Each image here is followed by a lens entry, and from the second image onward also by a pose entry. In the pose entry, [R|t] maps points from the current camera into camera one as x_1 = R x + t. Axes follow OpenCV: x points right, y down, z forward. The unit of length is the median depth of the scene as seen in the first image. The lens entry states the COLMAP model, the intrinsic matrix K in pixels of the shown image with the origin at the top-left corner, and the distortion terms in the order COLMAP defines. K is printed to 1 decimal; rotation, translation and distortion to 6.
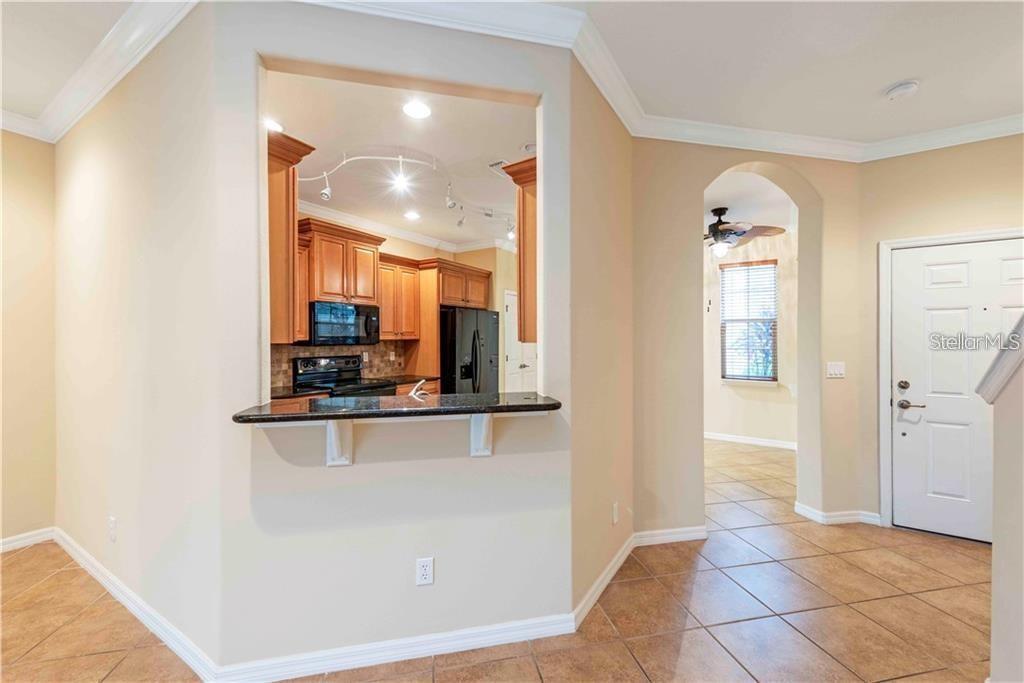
lens RADIAL K [[405.7, 0, 515.4], [0, 405.7, 338.4], [0, 0, 1]] dist [0.028718, -0.011113]
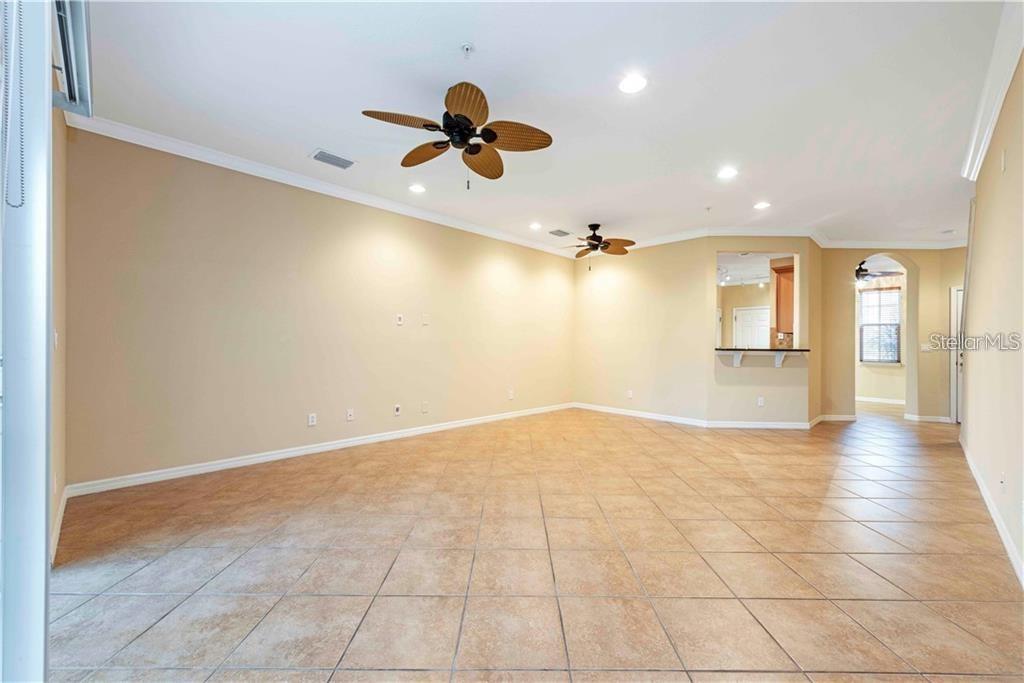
lens RADIAL K [[410.5, 0, 512.0], [0, 410.5, 341.5], [0, 0, 1]] dist [-0.002029, -0.000178]
pose [[0.975900, 0.006161, -0.218130, -0.497136], [-0.006688, 0.999976, -0.001681, 0.035620], [0.218115, 0.003100, 0.975918, -0.900974]]
